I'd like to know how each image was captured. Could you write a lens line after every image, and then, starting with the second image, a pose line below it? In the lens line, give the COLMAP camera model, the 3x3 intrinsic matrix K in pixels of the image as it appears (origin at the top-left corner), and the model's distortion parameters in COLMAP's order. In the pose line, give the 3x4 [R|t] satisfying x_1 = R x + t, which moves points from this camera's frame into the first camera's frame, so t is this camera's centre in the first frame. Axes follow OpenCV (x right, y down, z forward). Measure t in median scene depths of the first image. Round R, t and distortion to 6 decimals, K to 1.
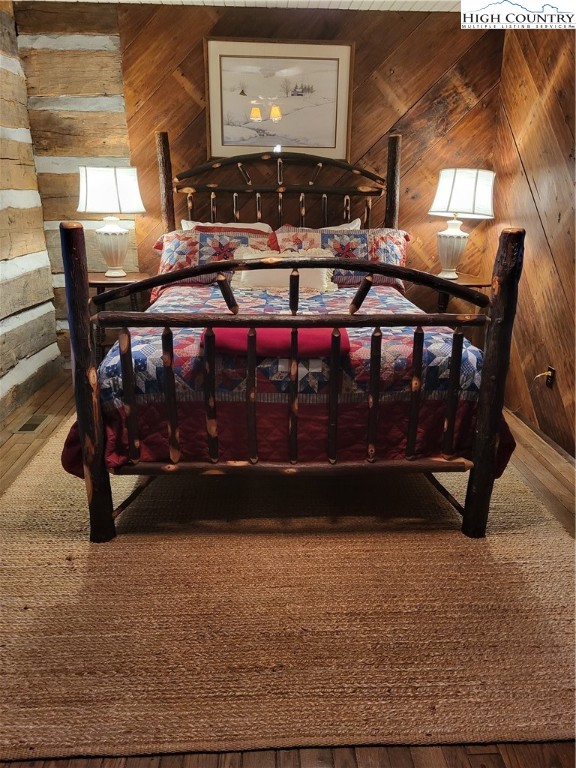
lens RADIAL K [[588.6, 0, 289.8], [0, 588.6, 390.4], [0, 0, 1]] dist [0.052020, -0.049755]
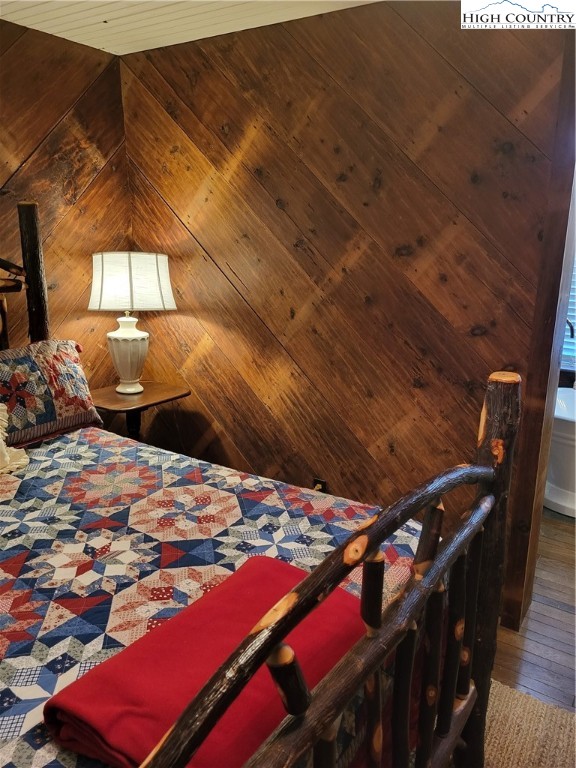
lens RADIAL K [[588.6, 0, 289.8], [0, 588.6, 390.4], [0, 0, 1]] dist [0.052020, -0.049755]
pose [[0.595848, -0.207181, 0.775913, -0.195806], [0.250616, 0.965872, 0.065447, -0.195579], [-0.762992, 0.155459, 0.627436, 0.392014]]
